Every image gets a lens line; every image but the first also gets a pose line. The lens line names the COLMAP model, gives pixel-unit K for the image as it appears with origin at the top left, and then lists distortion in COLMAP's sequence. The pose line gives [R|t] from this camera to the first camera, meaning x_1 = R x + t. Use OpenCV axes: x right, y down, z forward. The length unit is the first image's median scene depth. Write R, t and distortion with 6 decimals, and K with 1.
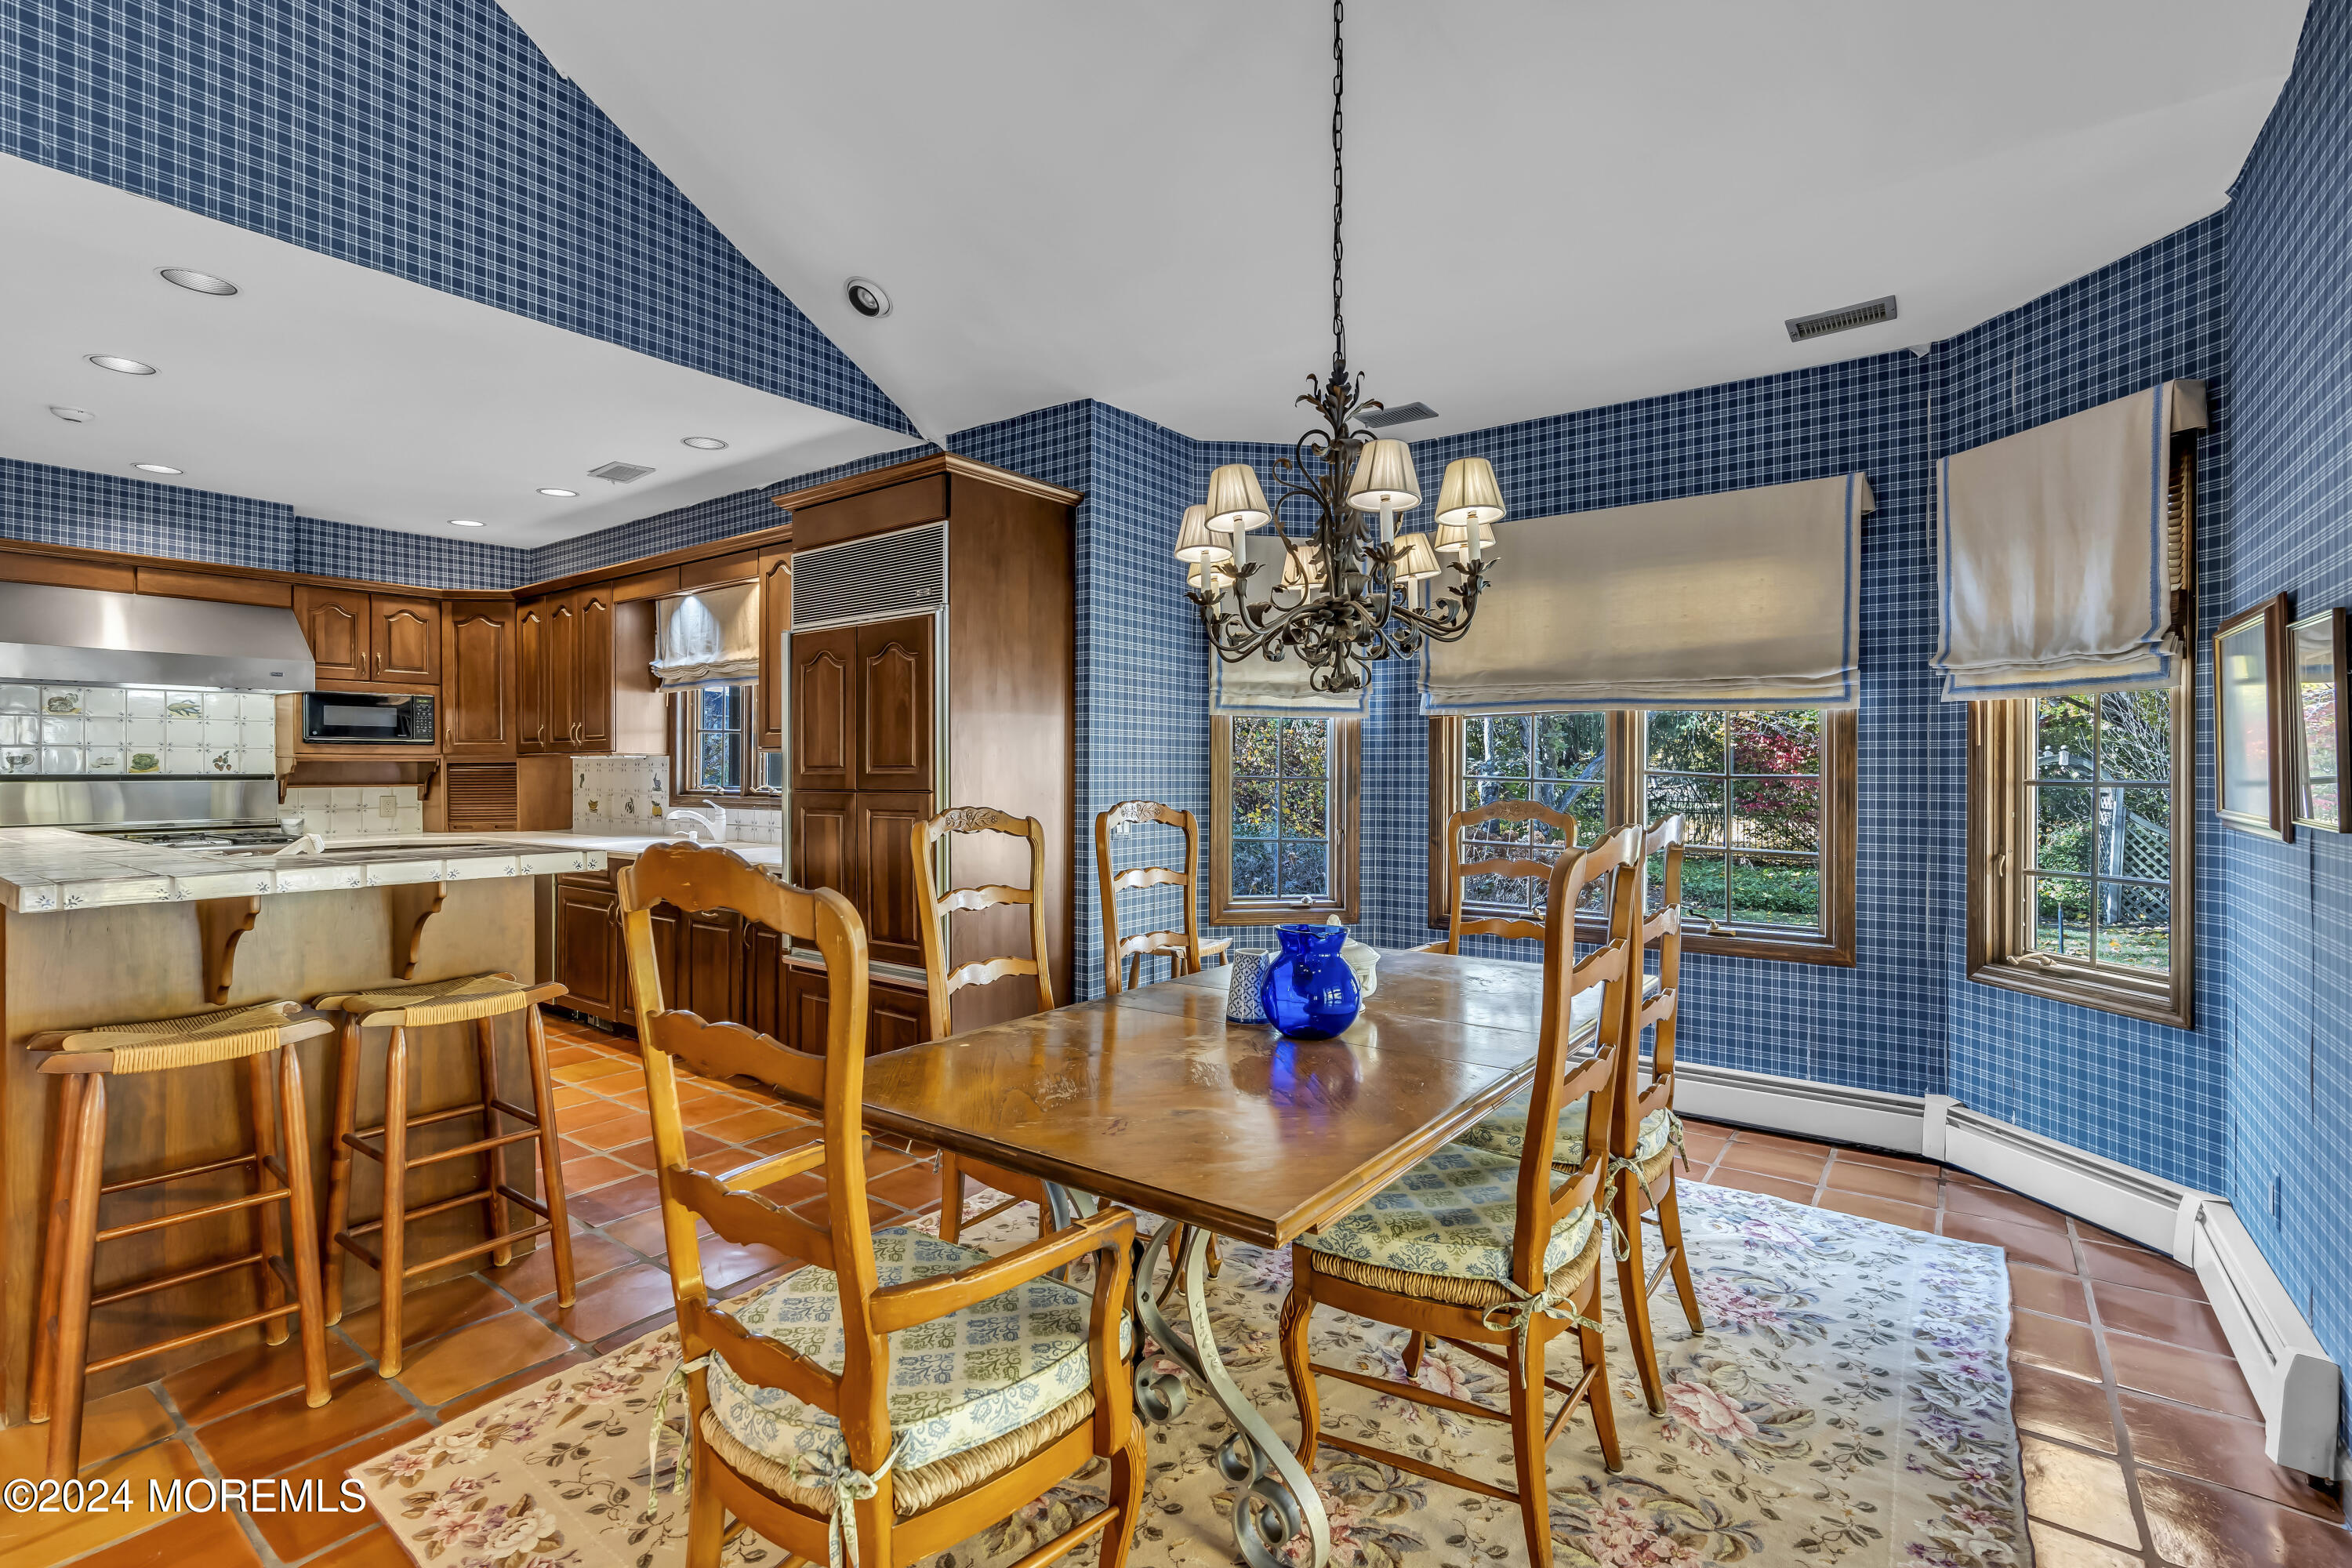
lens RADIAL K [[1063.3, 0, 1189.0], [0, 1063.3, 769.1], [0, 0, 1]] dist [-0.007646, 0.002336]
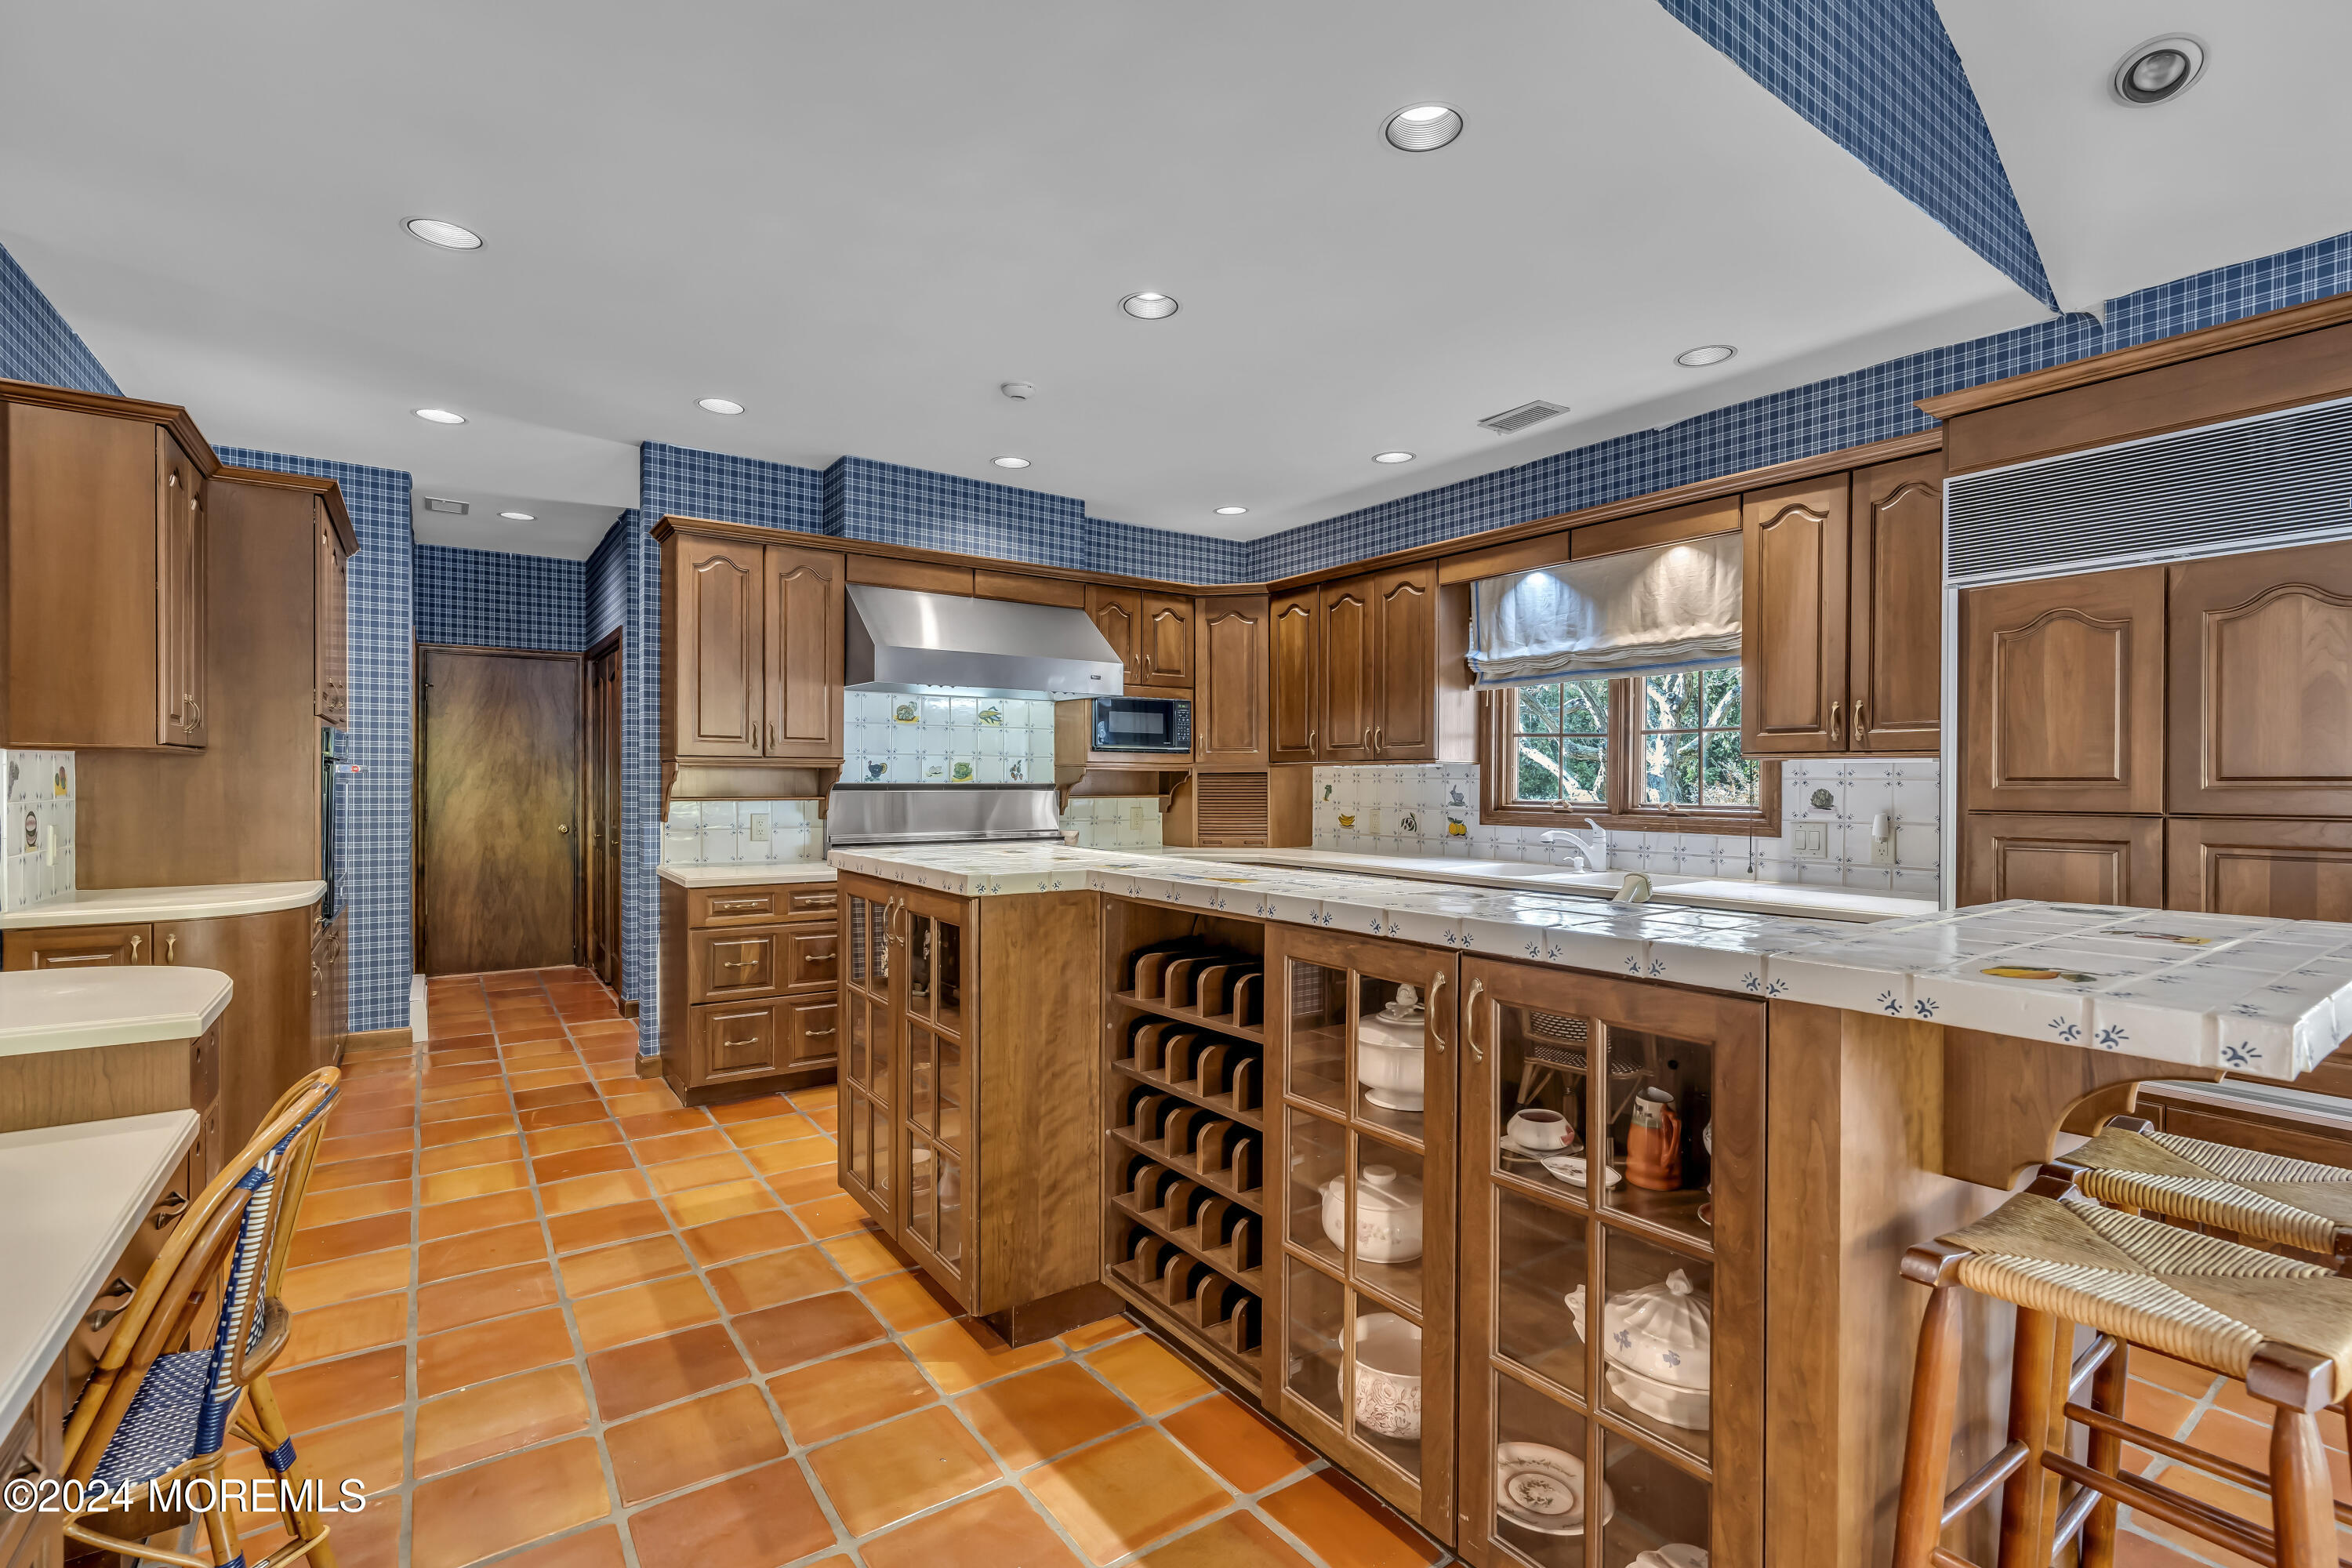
lens RADIAL K [[1063.3, 0, 1183.5], [0, 1063.3, 787.0], [0, 0, 1]] dist [-0.007646, 0.002336]
pose [[0.949629, 0.006396, -0.313312, -0.449423], [-0.004771, 0.999971, 0.005954, 0.001350], [0.313341, -0.004159, 0.949632, 0.119998]]
